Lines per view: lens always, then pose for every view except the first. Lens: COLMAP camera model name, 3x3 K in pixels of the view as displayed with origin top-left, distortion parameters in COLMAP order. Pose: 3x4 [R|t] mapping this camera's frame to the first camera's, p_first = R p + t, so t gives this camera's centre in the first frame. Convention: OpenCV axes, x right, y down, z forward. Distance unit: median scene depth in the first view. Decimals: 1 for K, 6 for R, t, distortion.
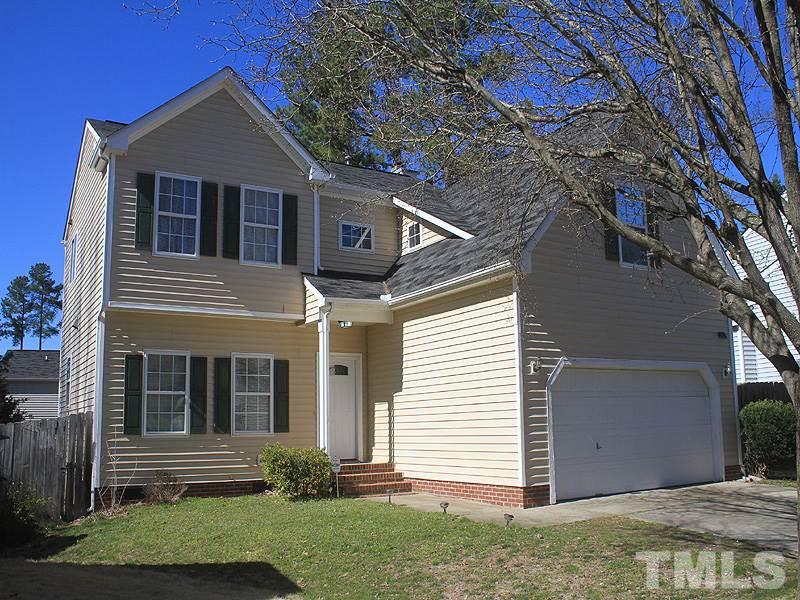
lens RADIAL K [[770.6, 0, 400.0], [0, 770.6, 300.0], [0, 0, 1]] dist [-0.008352, -0.010476]
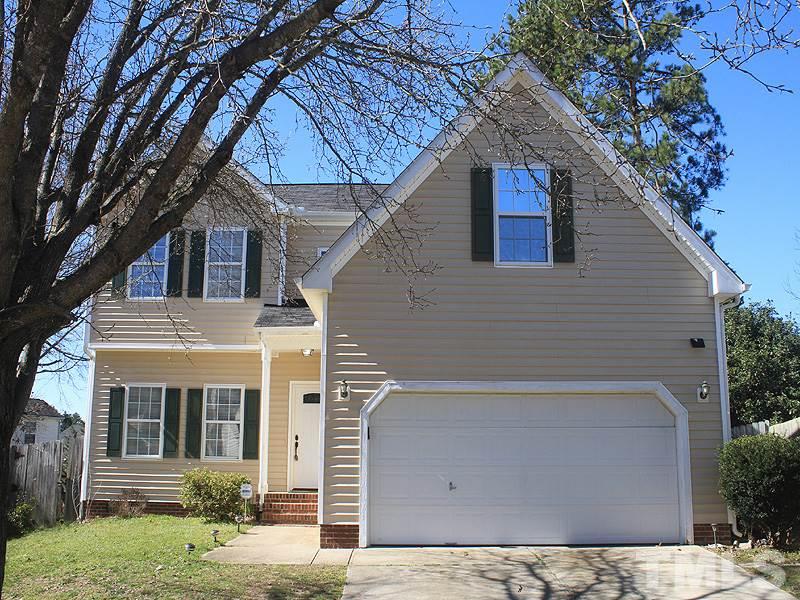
lens RADIAL K [[814.5, 0, 400.0], [0, 814.5, 300.0], [0, 0, 1]] dist [-0.013787, 0.005074]
pose [[0.817478, -0.082857, -0.569969, 0.696855], [0.065553, 0.996553, -0.050851, 0.028452], [0.572217, 0.004207, 0.820091, 0.227610]]
